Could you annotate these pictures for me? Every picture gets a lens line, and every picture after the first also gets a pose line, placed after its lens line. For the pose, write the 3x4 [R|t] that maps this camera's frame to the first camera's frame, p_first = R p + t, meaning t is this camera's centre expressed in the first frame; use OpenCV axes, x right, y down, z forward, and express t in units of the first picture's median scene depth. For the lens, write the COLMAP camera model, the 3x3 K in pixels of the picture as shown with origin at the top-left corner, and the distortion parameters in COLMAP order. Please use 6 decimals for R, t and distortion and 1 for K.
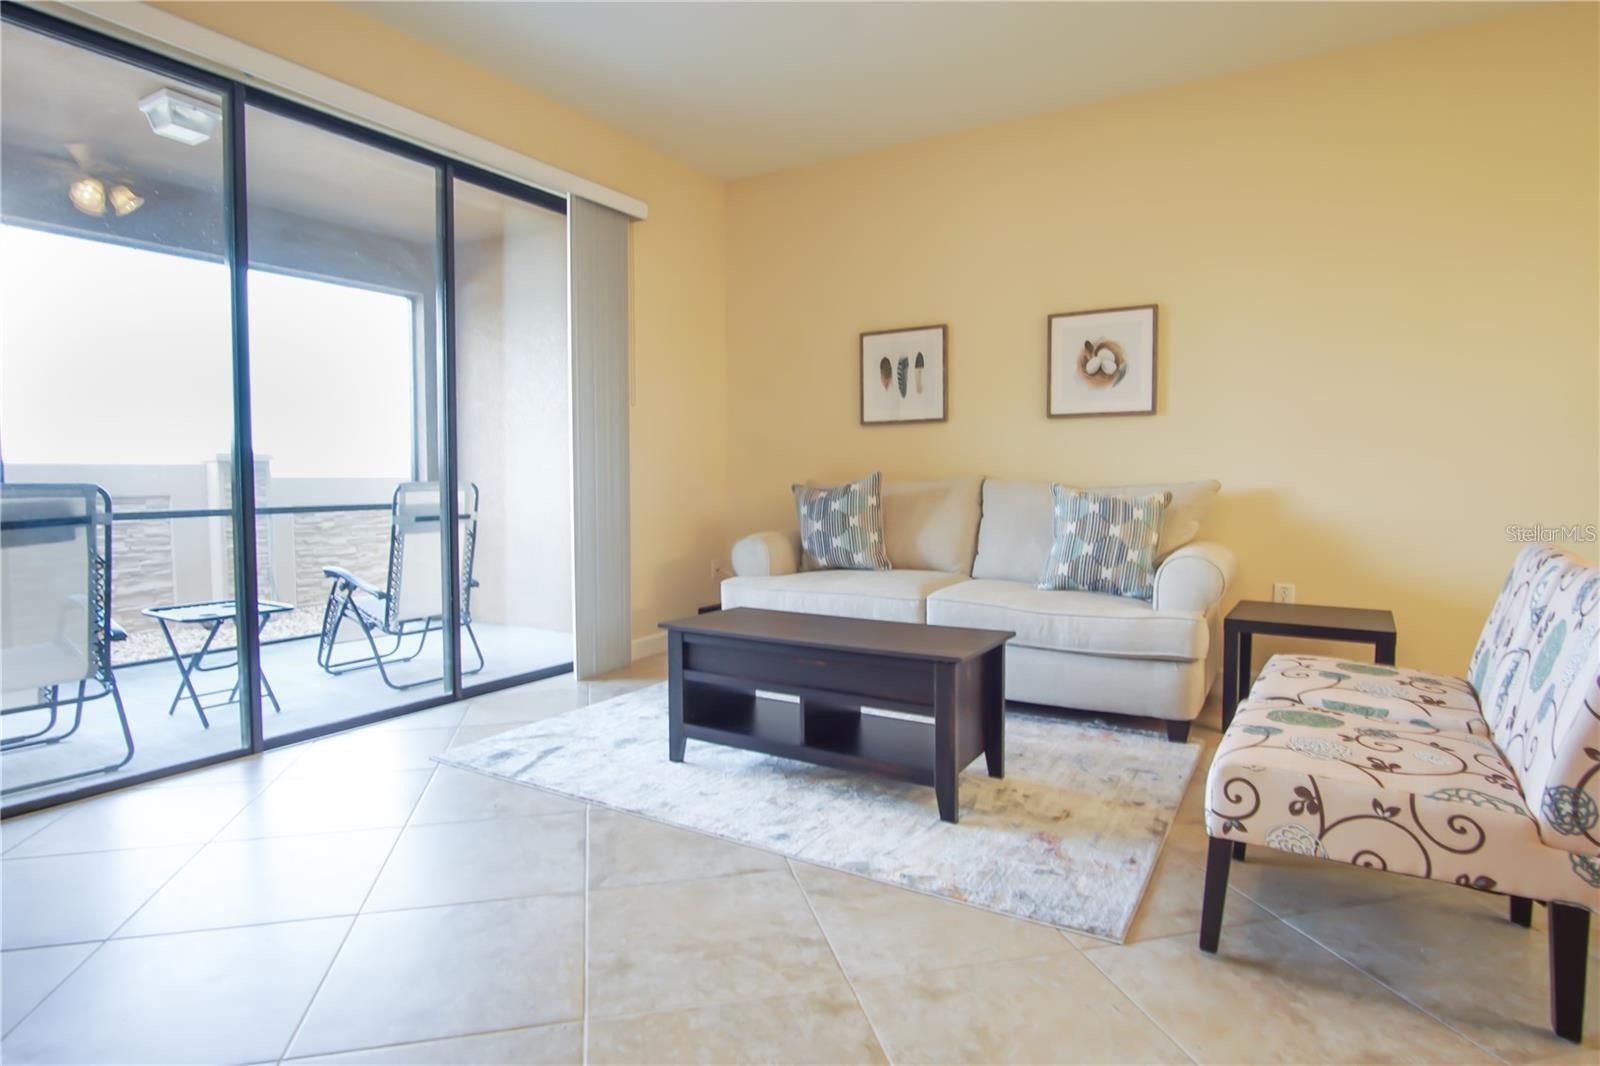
lens RADIAL K [[872.4, 0, 793.6], [0, 872.4, 526.8], [0, 0, 1]] dist [-0.024667, 0.002238]
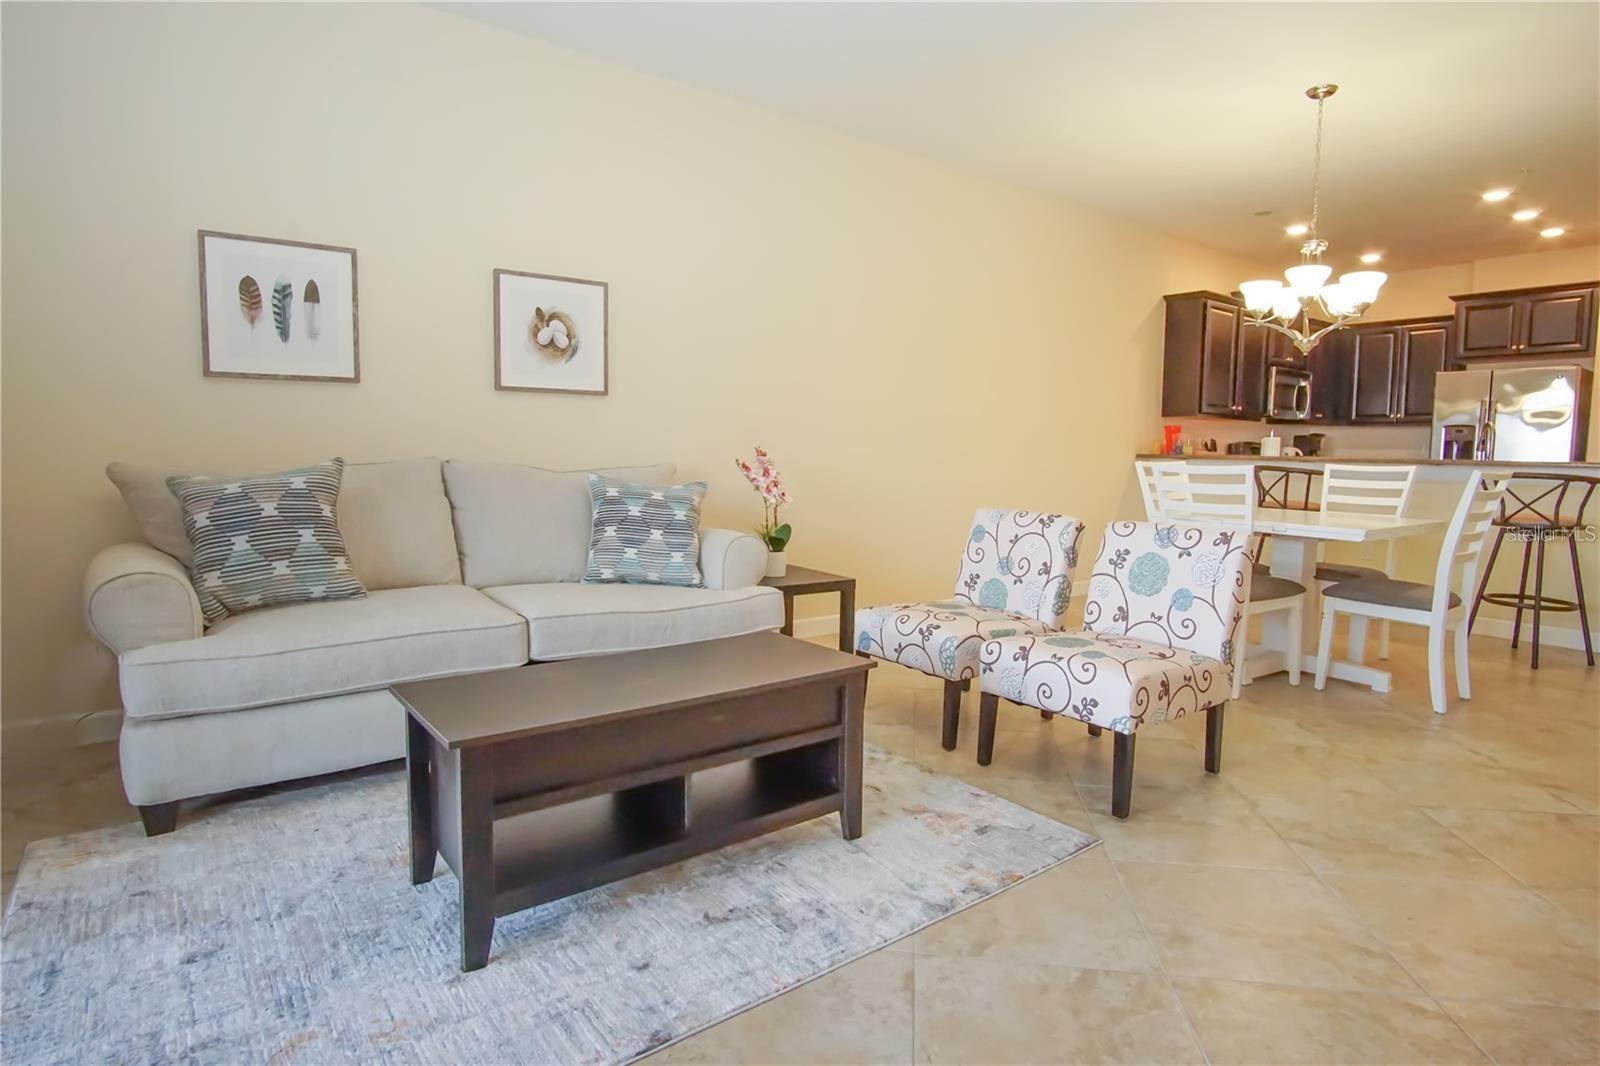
lens RADIAL K [[872.4, 0, 793.6], [0, 872.4, 526.8], [0, 0, 1]] dist [-0.024667, 0.002238]
pose [[0.345390, -0.078672, 0.935156, -0.441002], [0.038463, 0.996829, 0.069654, -0.042051], [-0.937671, 0.011911, 0.347321, 0.457566]]
